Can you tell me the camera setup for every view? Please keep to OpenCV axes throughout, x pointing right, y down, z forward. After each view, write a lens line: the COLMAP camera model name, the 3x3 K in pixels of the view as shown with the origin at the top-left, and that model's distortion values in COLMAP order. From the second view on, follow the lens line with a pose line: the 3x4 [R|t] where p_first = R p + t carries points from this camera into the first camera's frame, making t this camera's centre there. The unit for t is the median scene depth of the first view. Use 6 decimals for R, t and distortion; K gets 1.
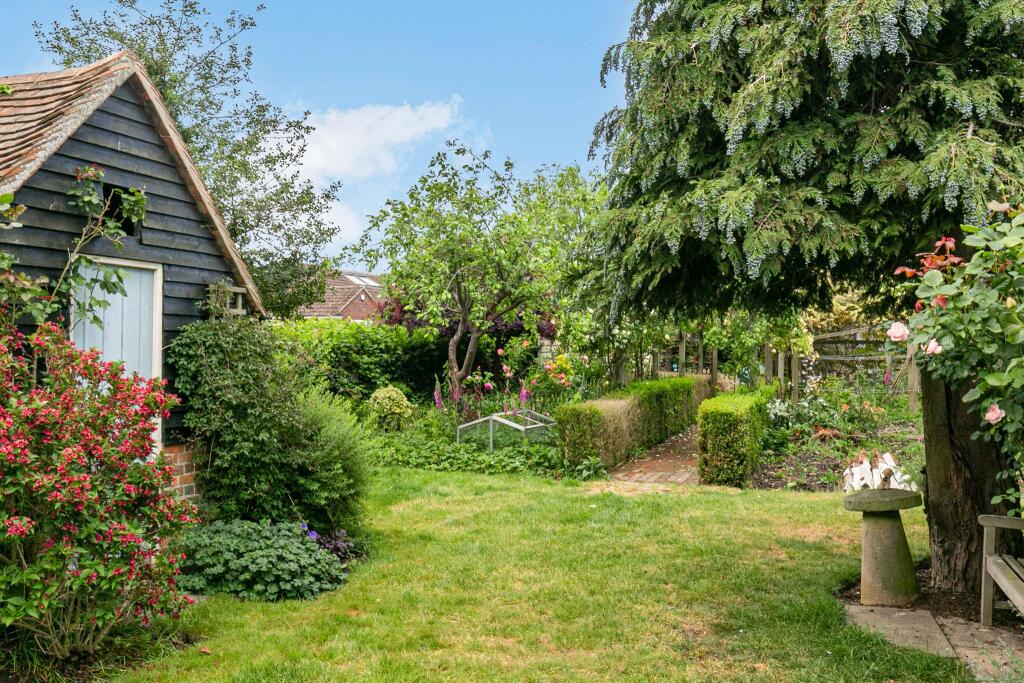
lens RADIAL K [[970.7, 0, 511.0], [0, 970.7, 338.6], [0, 0, 1]] dist [0.001775, 0.000000]
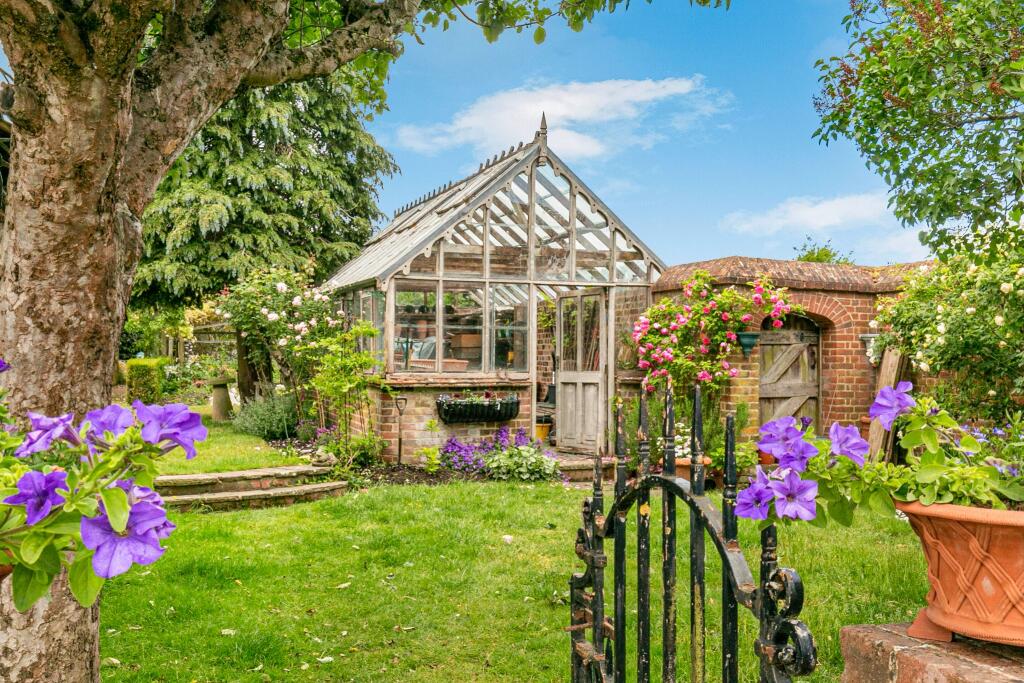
lens RADIAL K [[997.8, 0, 512.2], [0, 997.8, 338.6], [0, 0, 1]] dist [0.018426, 0.000000]
pose [[0.818281, 0.009192, 0.574745, -0.689376], [-0.005117, 0.999949, -0.008706, 0.100160], [-0.574796, 0.004182, 0.818286, -2.186932]]
